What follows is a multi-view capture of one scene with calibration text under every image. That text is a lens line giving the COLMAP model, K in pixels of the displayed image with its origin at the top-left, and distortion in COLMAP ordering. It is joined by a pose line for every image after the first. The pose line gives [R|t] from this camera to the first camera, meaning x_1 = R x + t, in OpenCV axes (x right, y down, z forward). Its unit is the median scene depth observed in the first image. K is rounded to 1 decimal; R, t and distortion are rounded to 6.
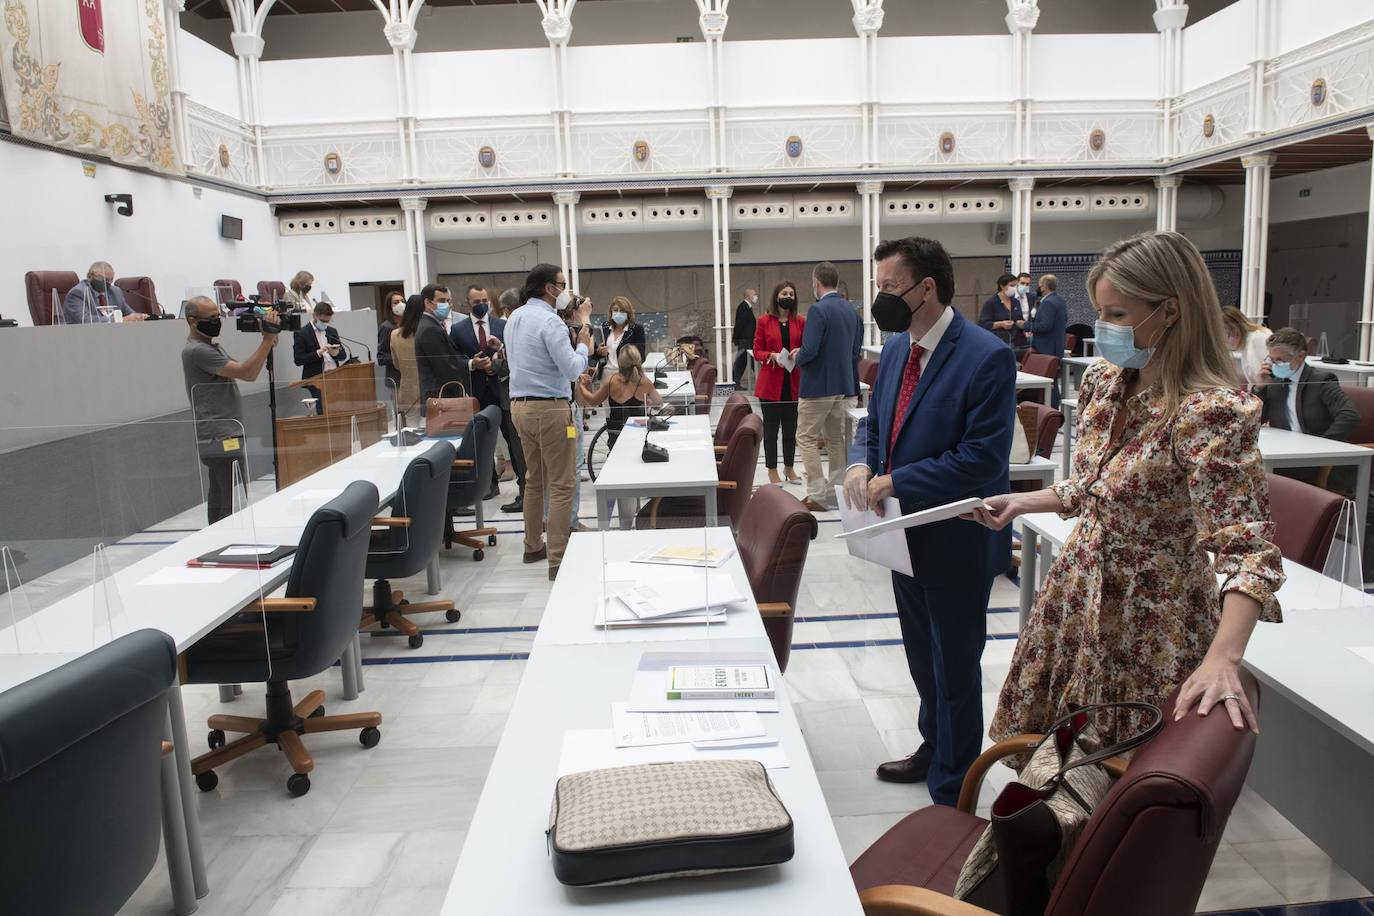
lens RADIAL K [[924.8, 0, 696.2], [0, 924.8, 449.2], [0, 0, 1]] dist [-0.059834, 0.003535]
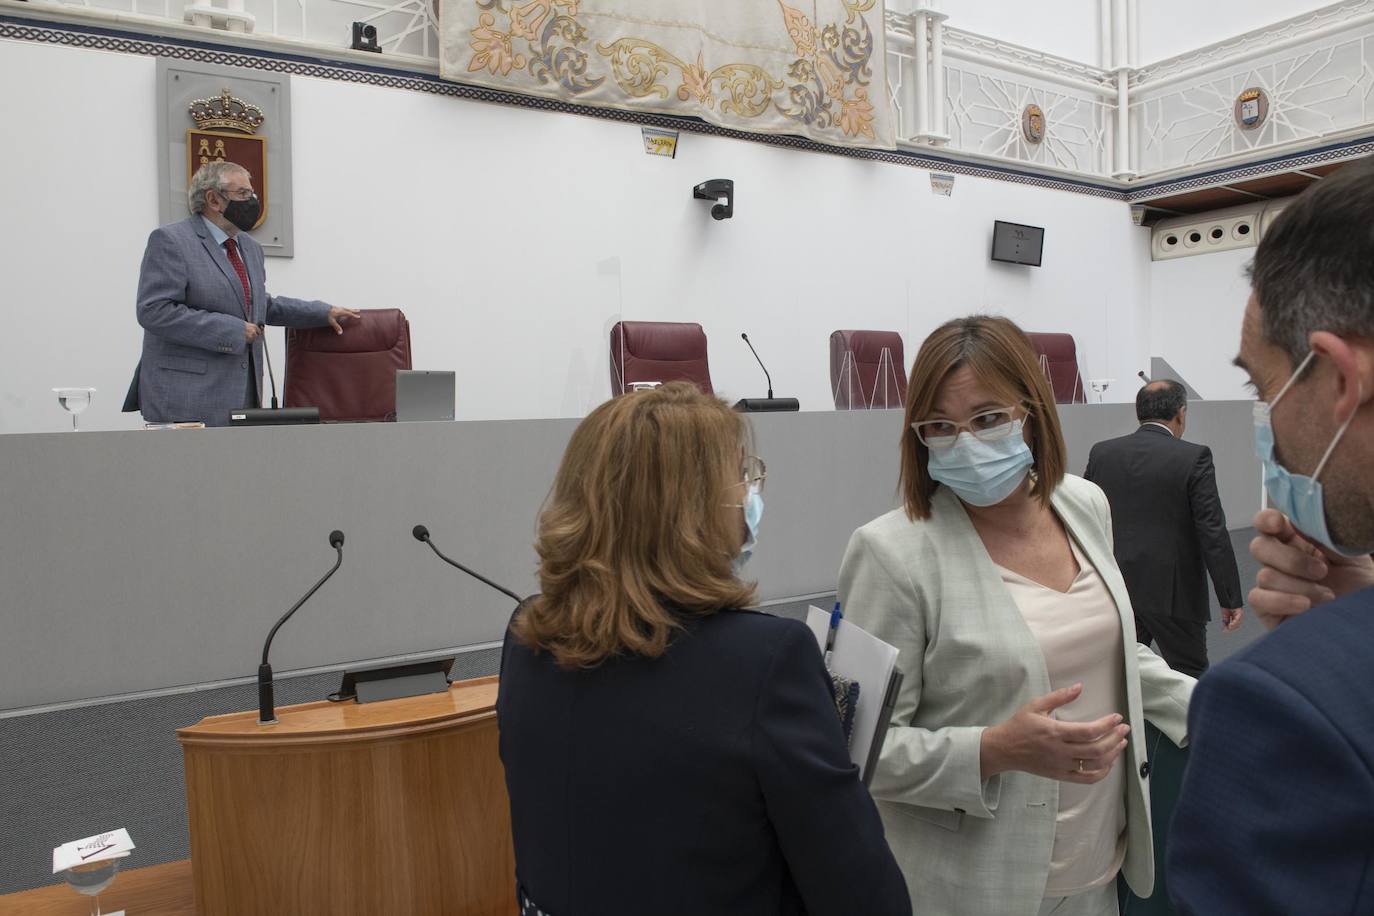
lens RADIAL K [[919.4, 0, 688.6], [0, 919.4, 459.3], [0, 0, 1]] dist [-0.051547, -0.004796]
pose [[0.474767, 0.080985, -0.876378, -0.116273], [-0.140589, 0.989950, 0.015318, -0.101263], [0.868810, 0.115937, 0.481381, 0.619764]]
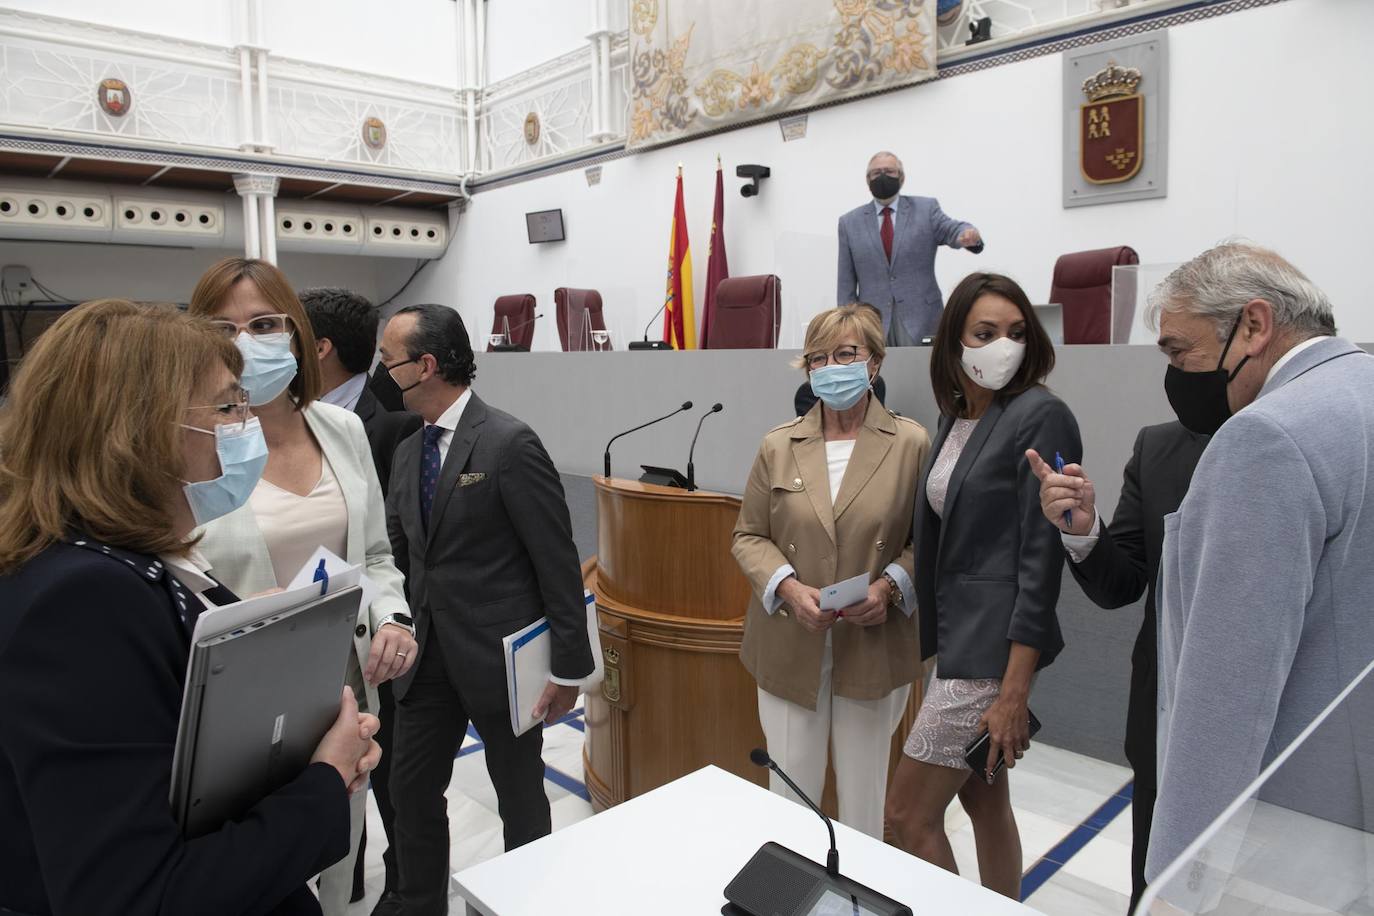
lens RADIAL K [[919.4, 0, 706.0], [0, 919.4, 448.8], [0, 0, 1]] dist [-0.051547, -0.004796]
pose [[-0.735002, 0.117645, -0.667781, -0.087666], [-0.071133, 0.966022, 0.248480, -0.132773], [0.674323, 0.230135, -0.701660, 0.828682]]
